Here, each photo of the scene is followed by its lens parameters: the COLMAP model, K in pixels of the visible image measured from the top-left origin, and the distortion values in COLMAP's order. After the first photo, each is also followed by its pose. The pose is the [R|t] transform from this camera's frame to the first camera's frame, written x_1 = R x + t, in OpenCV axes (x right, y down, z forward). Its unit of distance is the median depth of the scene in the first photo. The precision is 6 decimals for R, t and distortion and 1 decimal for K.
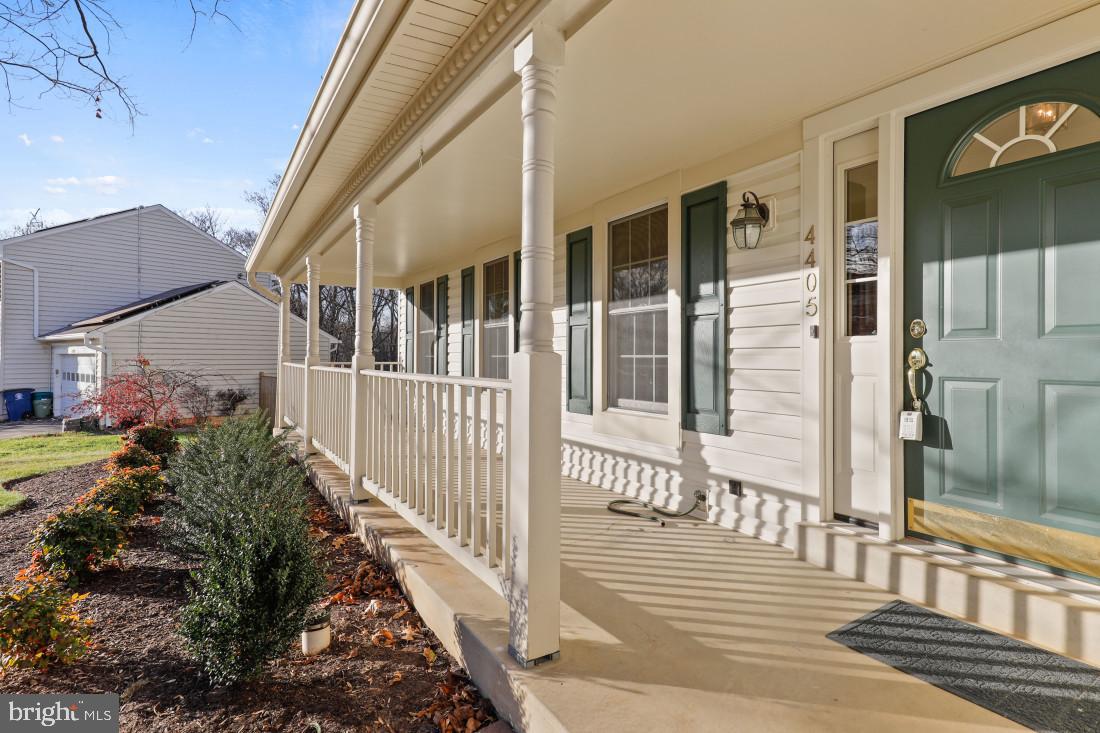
lens RADIAL K [[558.9, 0, 545.8], [0, 558.9, 347.8], [0, 0, 1]] dist [0.015340, 0.000864]
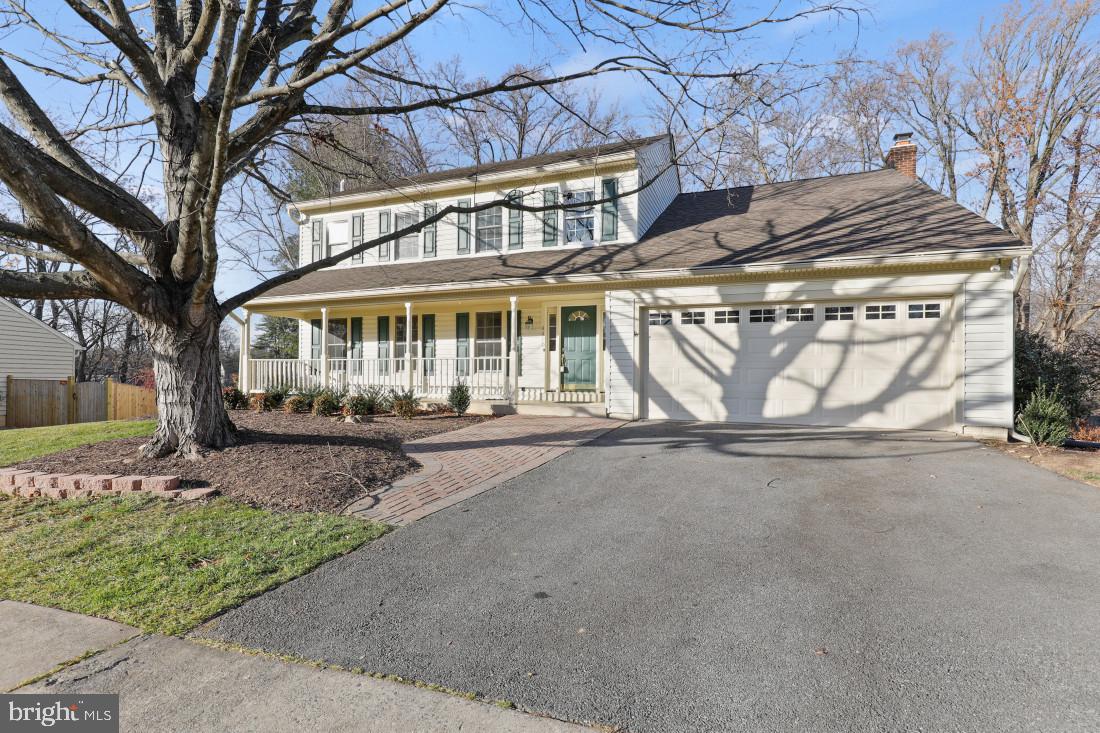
lens RADIAL K [[550.7, 0, 538.7], [0, 550.7, 379.2], [0, 0, 1]] dist [0.008727, -0.000489]
pose [[0.804801, 0.003472, 0.593535, -2.200865], [-0.014870, 0.999787, 0.014314, 0.142250], [-0.593359, -0.020346, 0.804681, -2.562098]]
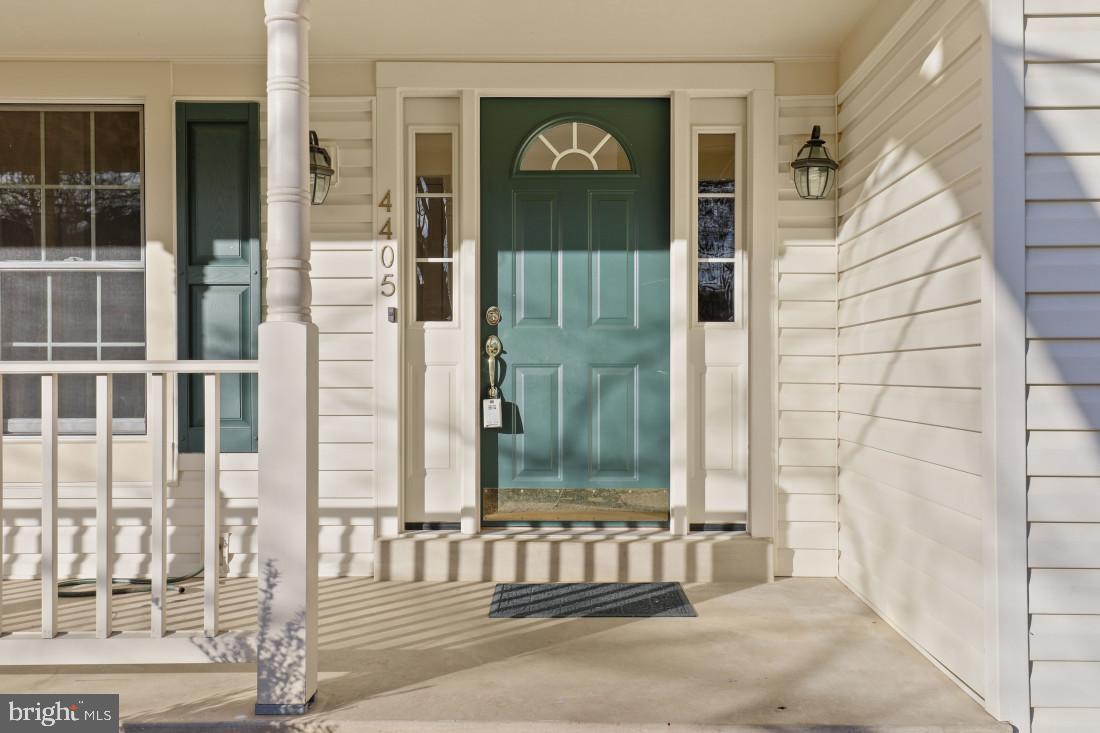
lens RADIAL K [[1072.6, 0, 553.0], [0, 1072.6, 368.8], [0, 0, 1]] dist [0.017092, 0.000000]
pose [[0.522006, -0.000787, 0.852942, -0.813030], [-0.011976, 0.999894, 0.008252, 0.038173], [-0.852858, -0.014522, 0.521941, -0.068769]]
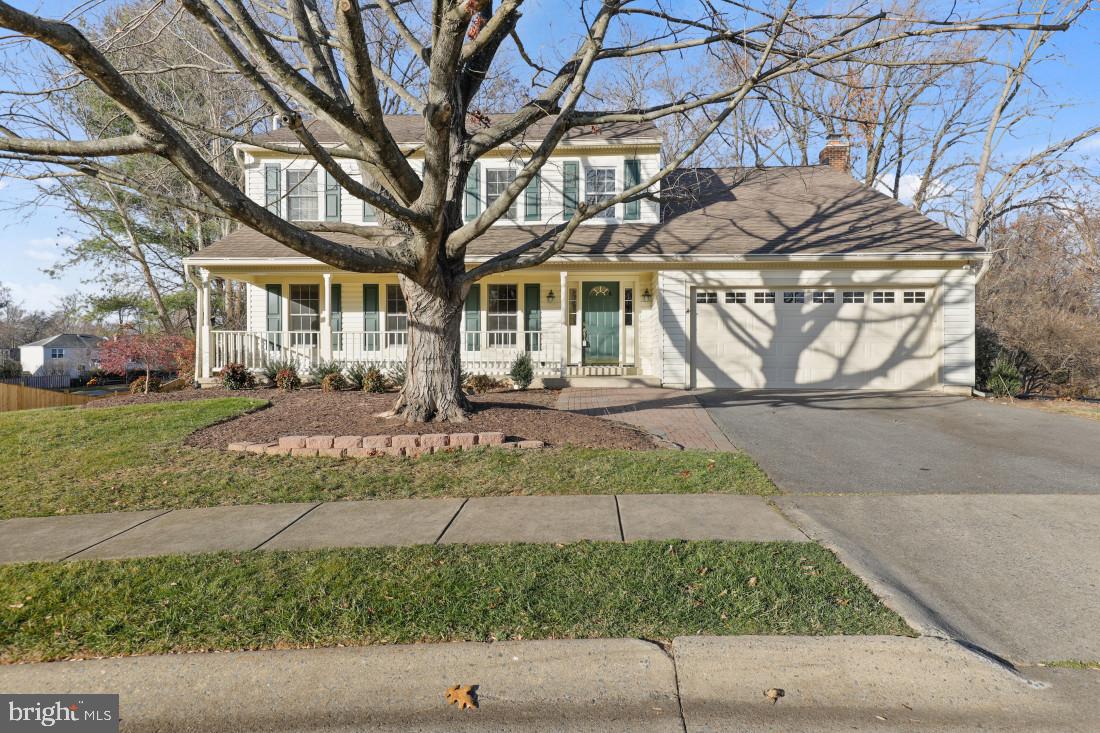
lens RADIAL K [[669.8, 0, 555.9], [0, 669.8, 366.6], [0, 0, 1]] dist [0.045305, 0.000441]
pose [[0.565838, -0.009441, 0.824462, -4.051899], [-0.012982, 0.999708, 0.020357, 0.203674], [-0.824414, -0.022222, 0.565551, -2.003891]]
